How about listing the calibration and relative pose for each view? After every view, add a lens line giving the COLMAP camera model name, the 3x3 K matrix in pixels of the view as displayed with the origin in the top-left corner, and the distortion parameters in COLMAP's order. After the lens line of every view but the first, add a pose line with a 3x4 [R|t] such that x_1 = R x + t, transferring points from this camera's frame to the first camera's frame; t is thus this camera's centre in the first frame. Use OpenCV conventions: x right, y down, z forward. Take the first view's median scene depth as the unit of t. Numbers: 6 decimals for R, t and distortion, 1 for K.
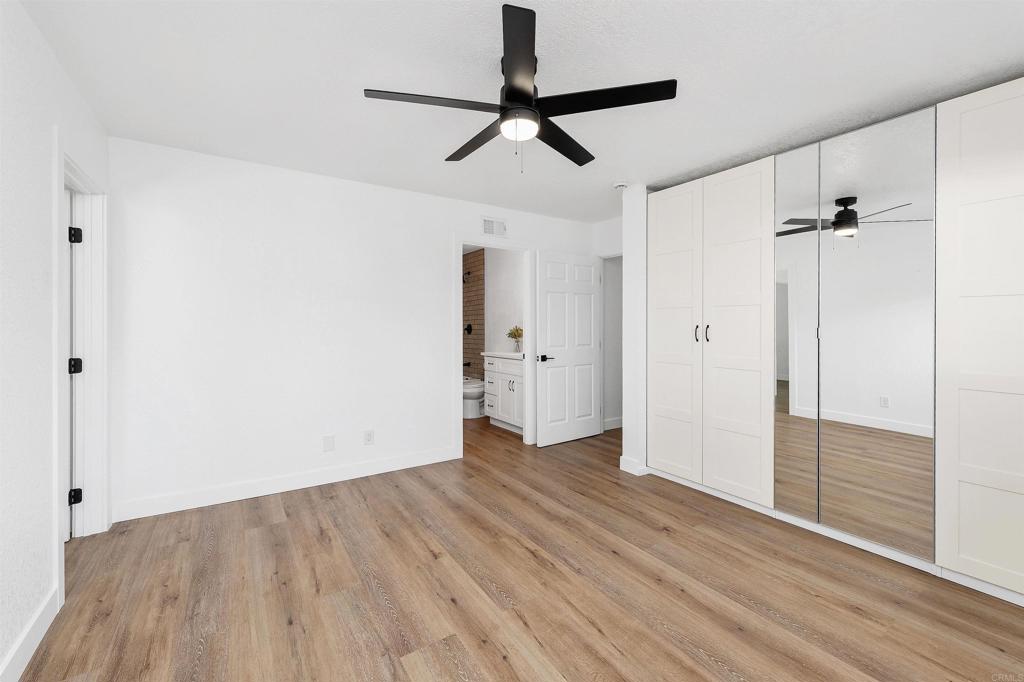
lens RADIAL K [[428.1, 0, 516.9], [0, 428.1, 327.1], [0, 0, 1]] dist [0.022255, 0.000052]
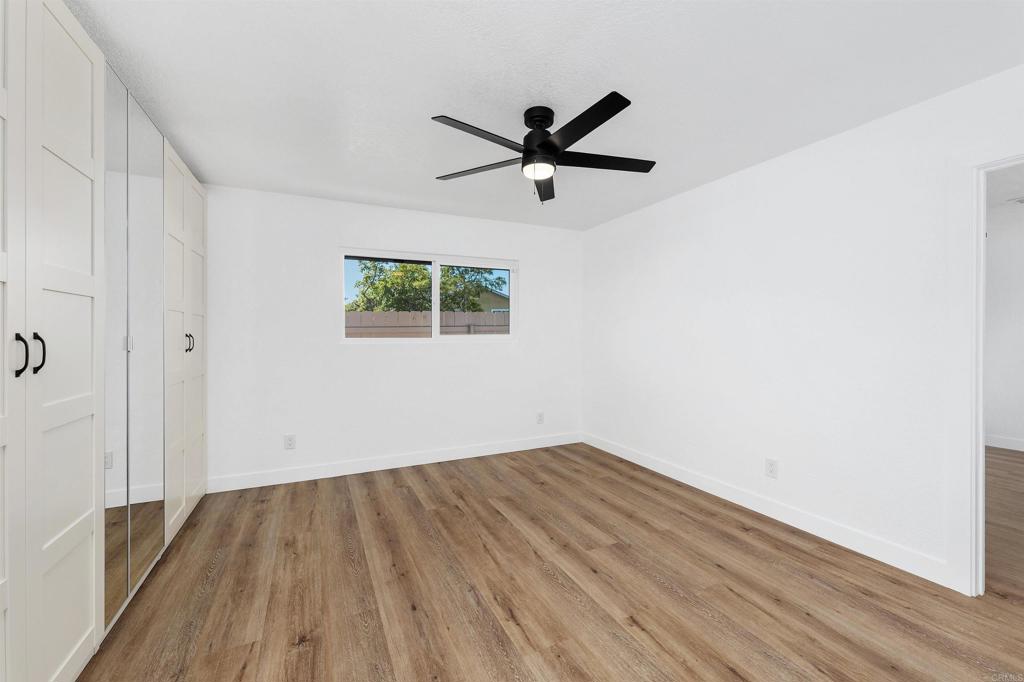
lens RADIAL K [[428.1, 0, 516.9], [0, 428.1, 327.1], [0, 0, 1]] dist [0.022255, 0.000052]
pose [[-0.990368, 0.001452, 0.138452, -0.094486], [0.000166, 0.999957, -0.009296, -0.009072], [-0.138460, -0.009184, -0.990325, 2.036146]]
